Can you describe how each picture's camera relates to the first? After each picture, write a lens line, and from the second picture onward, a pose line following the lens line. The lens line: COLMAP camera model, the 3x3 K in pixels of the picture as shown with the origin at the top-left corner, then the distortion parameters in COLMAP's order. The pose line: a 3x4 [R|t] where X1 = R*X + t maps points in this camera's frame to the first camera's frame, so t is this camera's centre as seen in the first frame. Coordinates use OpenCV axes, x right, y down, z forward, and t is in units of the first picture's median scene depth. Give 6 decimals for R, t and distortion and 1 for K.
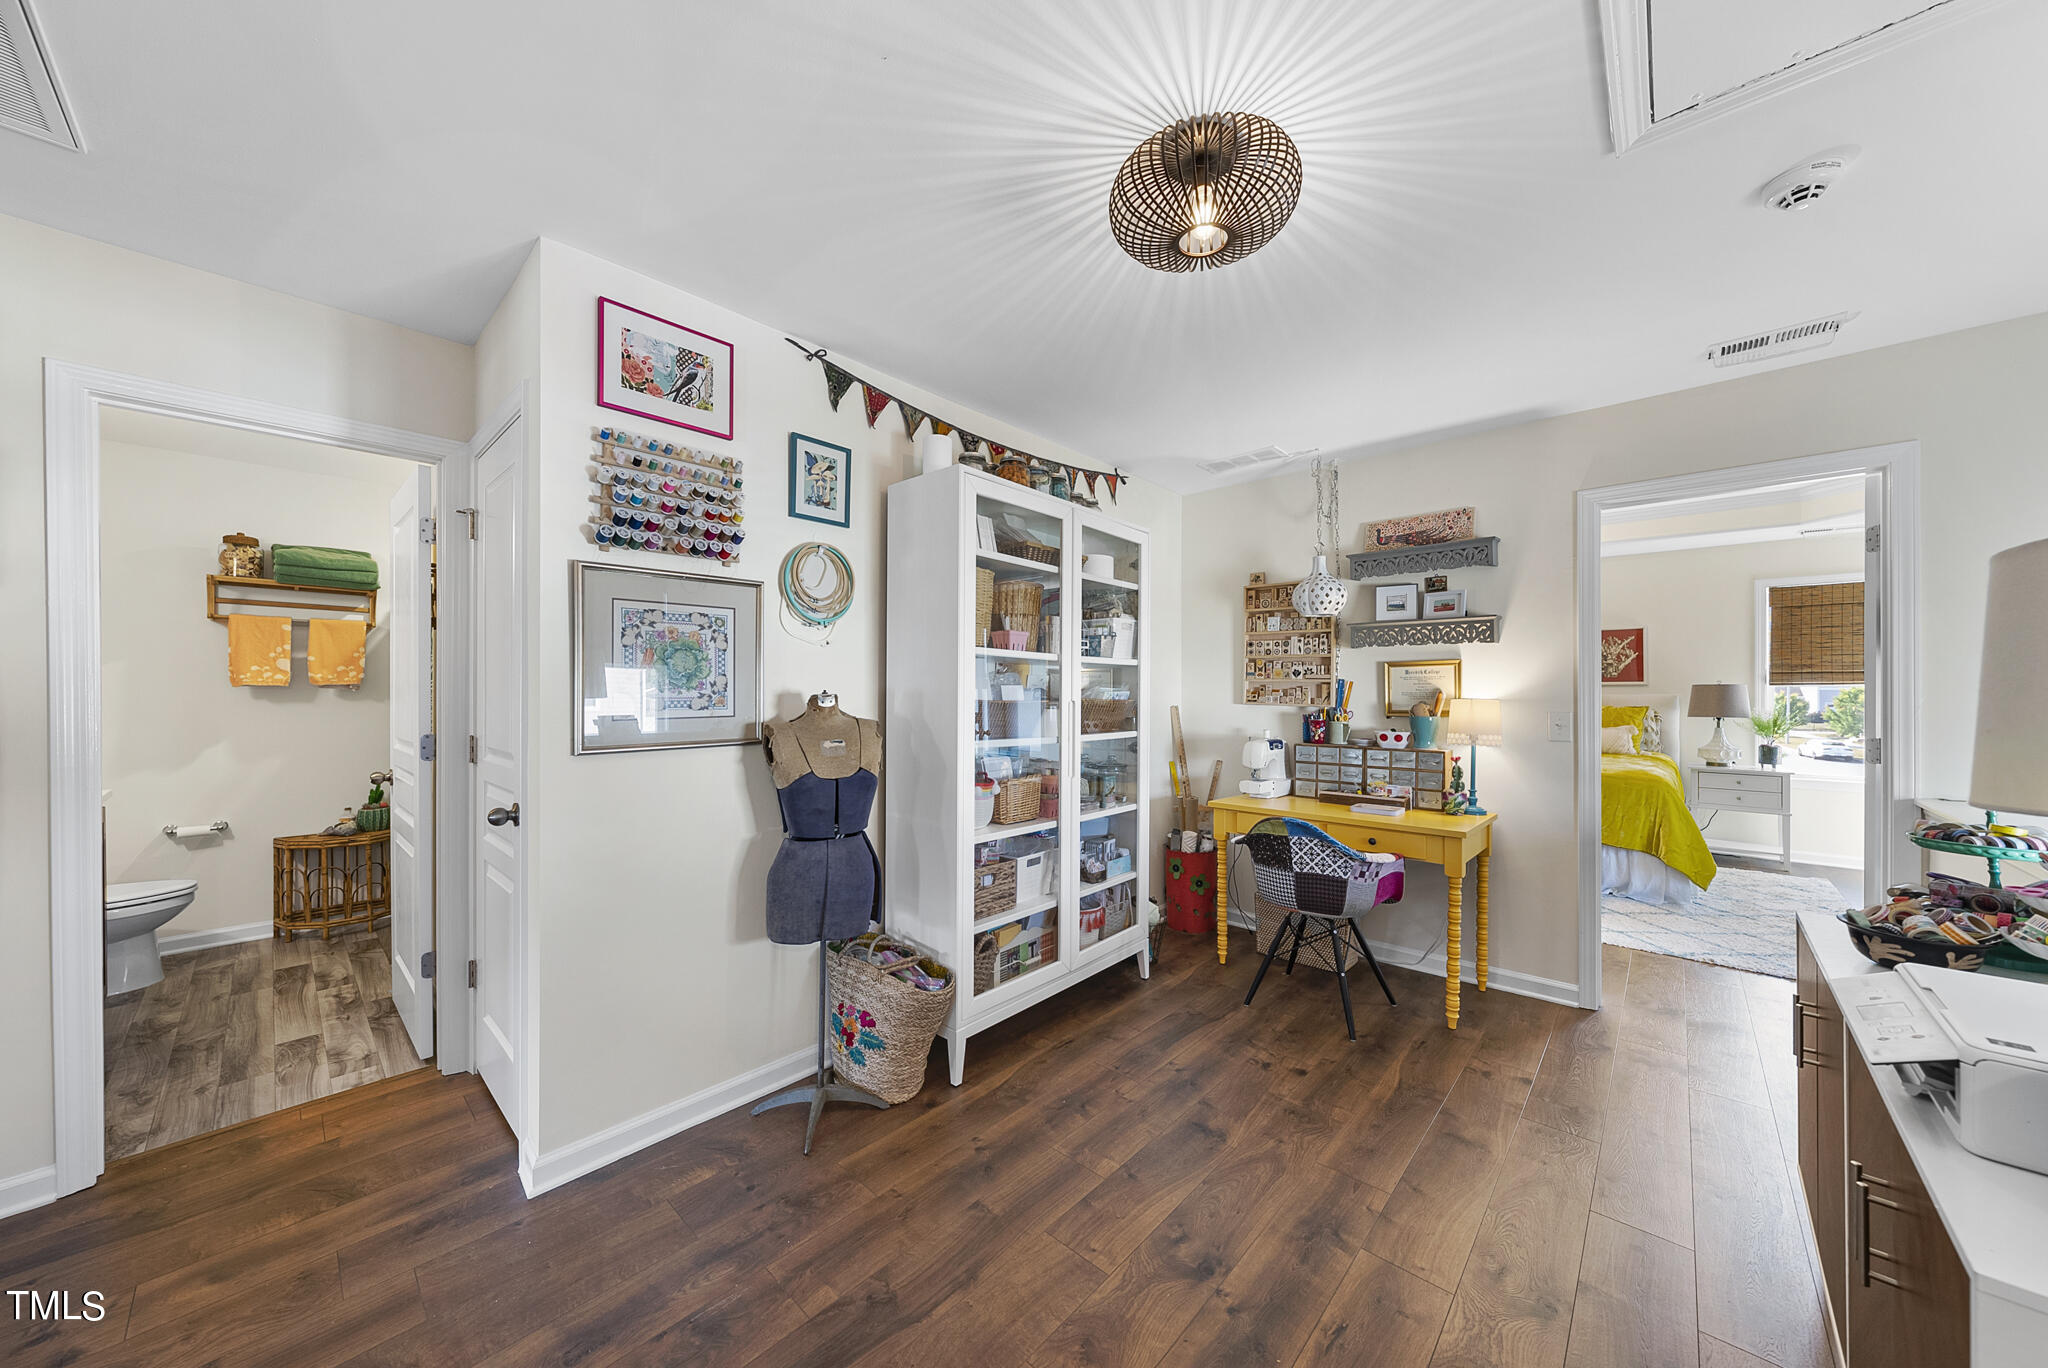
lens RADIAL K [[705.6, 0, 1032.7], [0, 705.6, 688.5], [0, 0, 1]] dist [-0.002501, 0.000344]
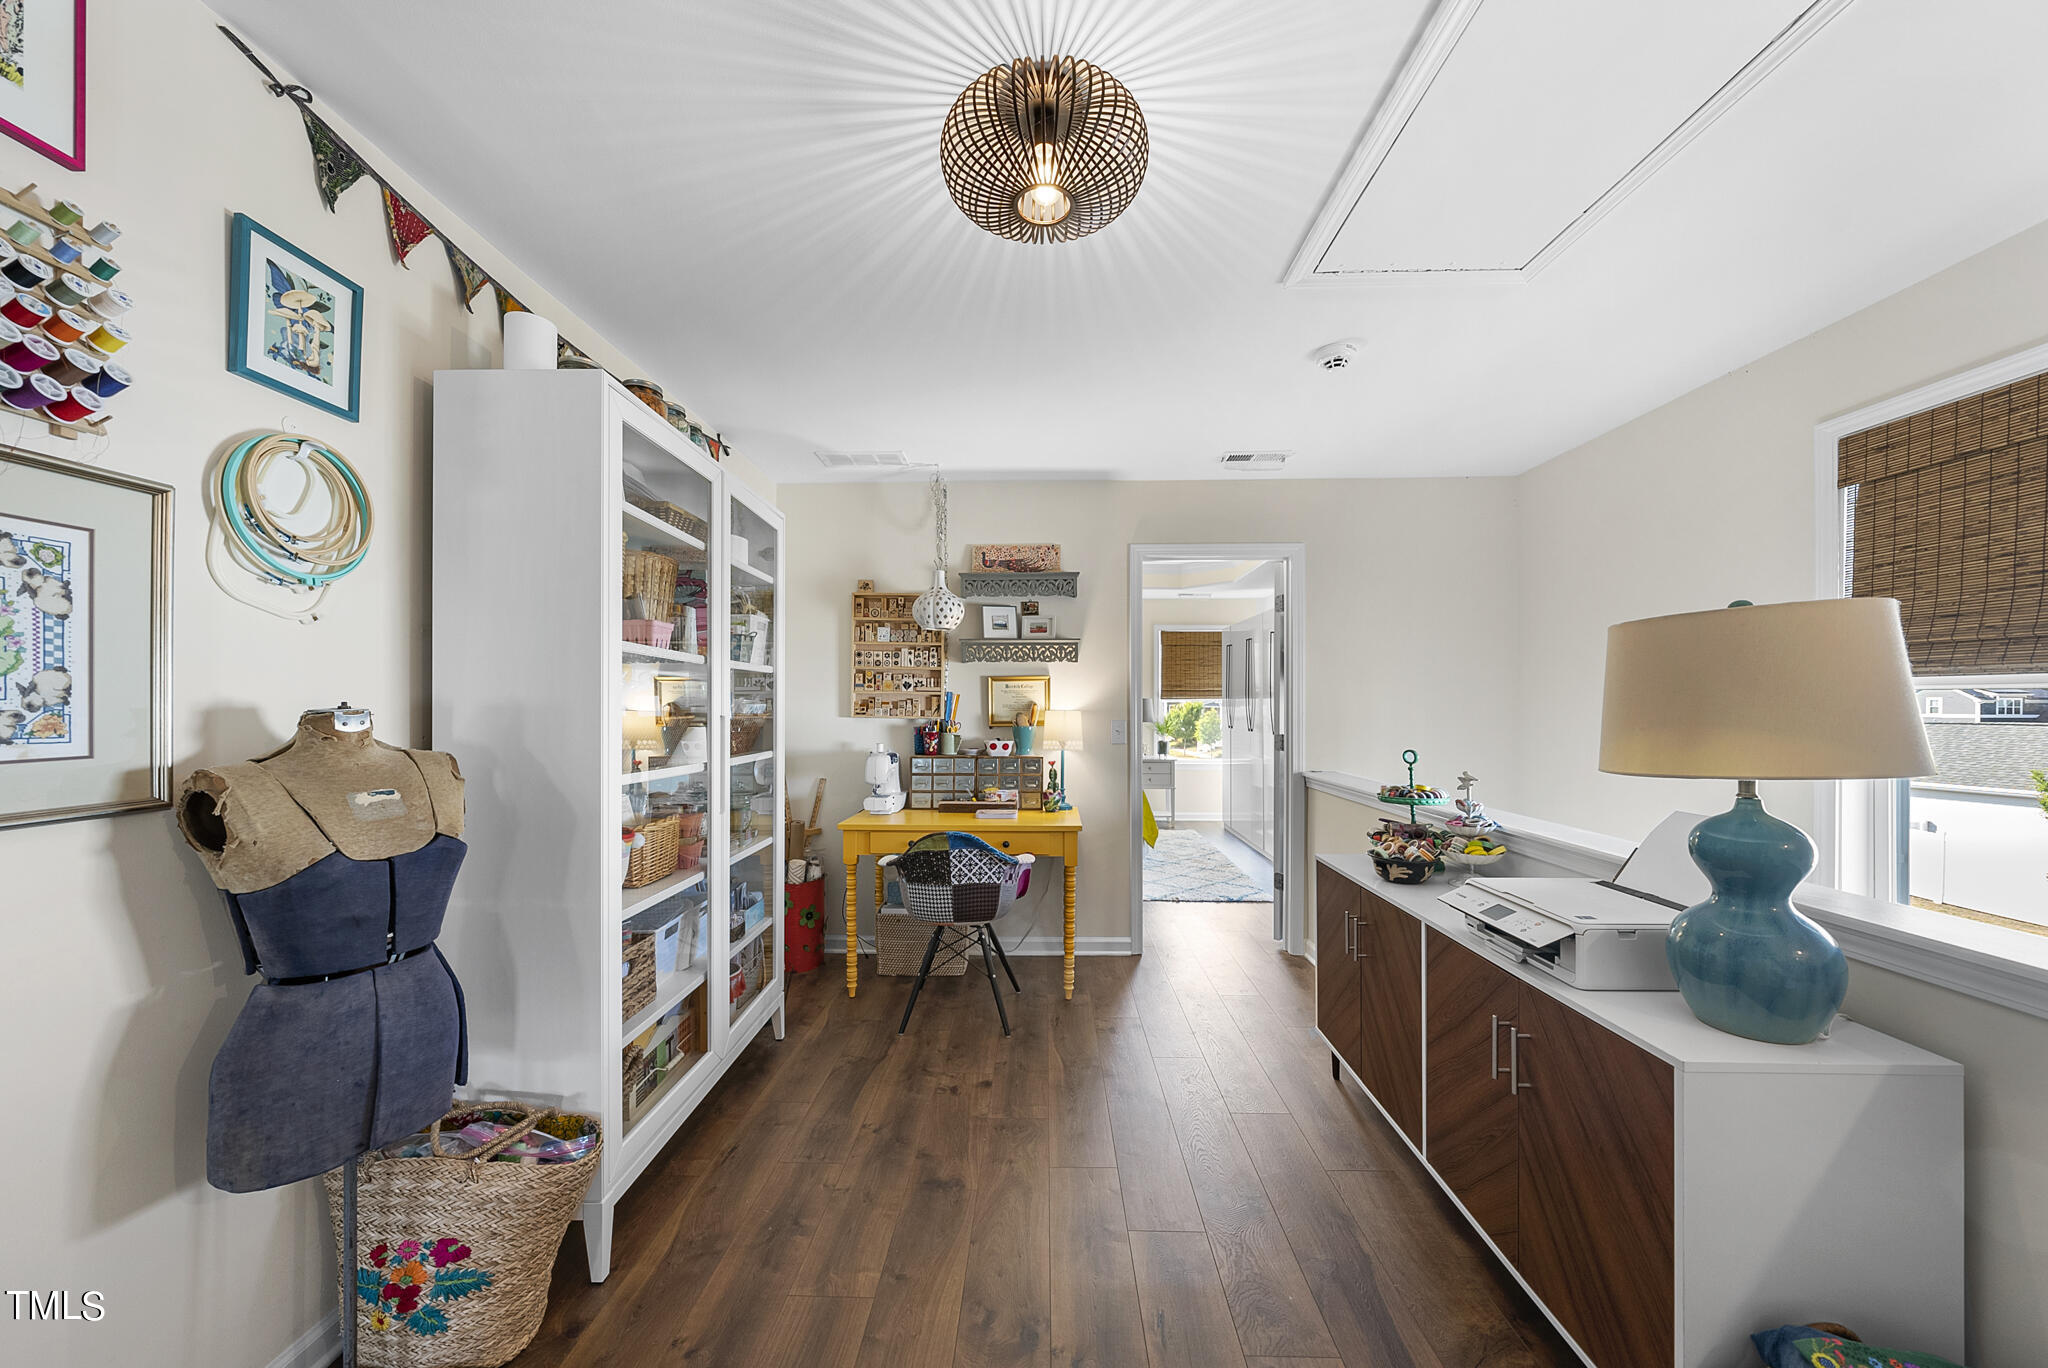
lens RADIAL K [[705.6, 0, 1018.5], [0, 705.6, 705.2], [0, 0, 1]] dist [-0.002501, 0.000344]
pose [[0.757096, -0.002058, 0.653301, -0.250245], [-0.002211, 0.999981, 0.005713, 0.000253], [-0.653300, -0.005770, 0.757077, 0.225186]]
